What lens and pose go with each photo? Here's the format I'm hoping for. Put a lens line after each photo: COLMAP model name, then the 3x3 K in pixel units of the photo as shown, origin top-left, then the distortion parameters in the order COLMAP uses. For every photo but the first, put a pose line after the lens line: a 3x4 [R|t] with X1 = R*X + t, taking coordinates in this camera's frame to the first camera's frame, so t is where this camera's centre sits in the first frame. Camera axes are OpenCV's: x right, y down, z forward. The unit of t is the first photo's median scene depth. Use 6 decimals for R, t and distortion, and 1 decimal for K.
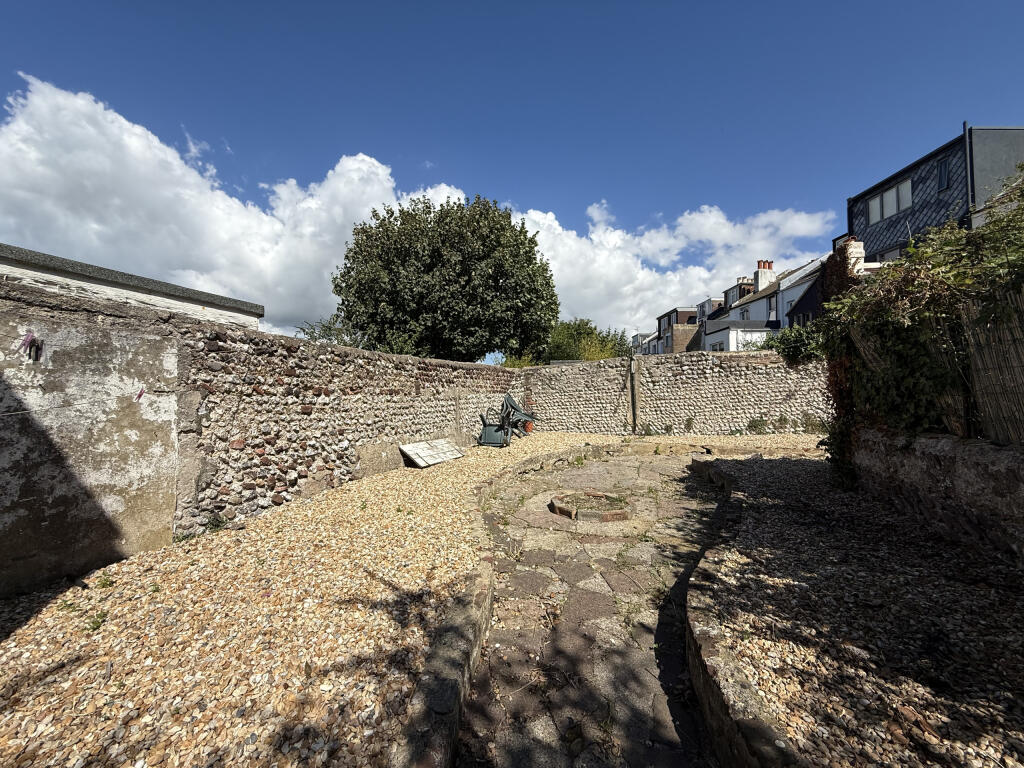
lens RADIAL K [[407.2, 0, 509.5], [0, 407.2, 389.4], [0, 0, 1]] dist [-0.003090, -0.000539]
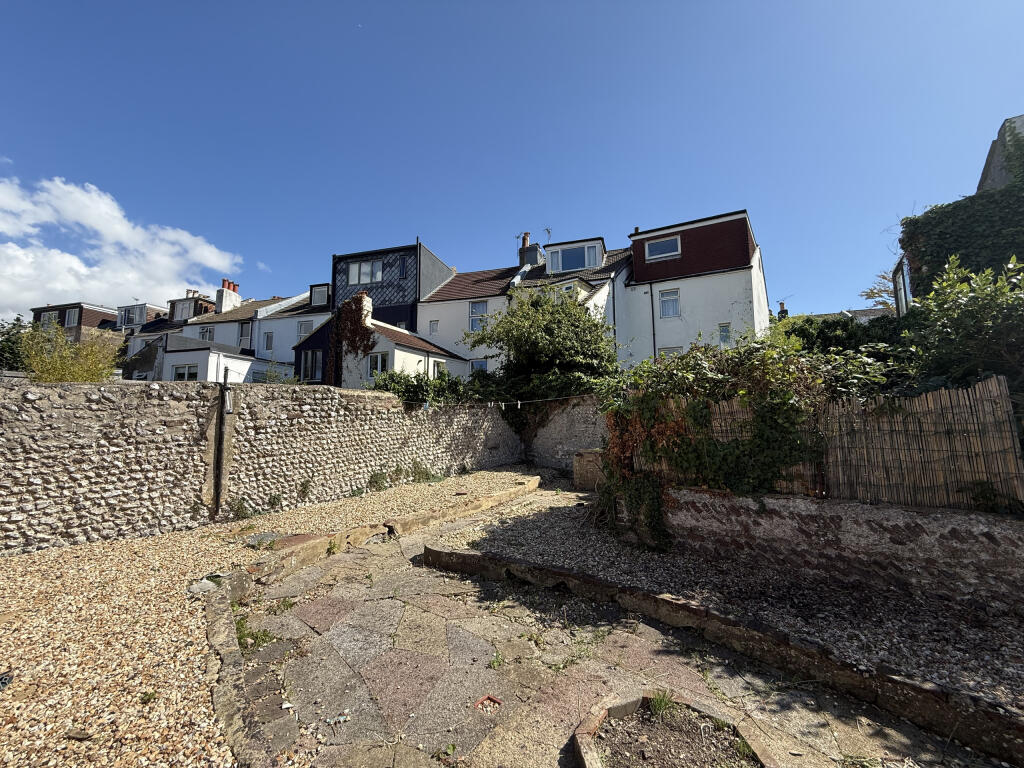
lens RADIAL K [[407.2, 0, 510.6], [0, 407.2, 382.8], [0, 0, 1]] dist [-0.003090, -0.000539]
pose [[0.285058, 0.099649, 0.953316, -0.127458], [-0.014485, 0.994916, -0.099666, -0.029896], [-0.958401, 0.014602, 0.285052, 0.452614]]
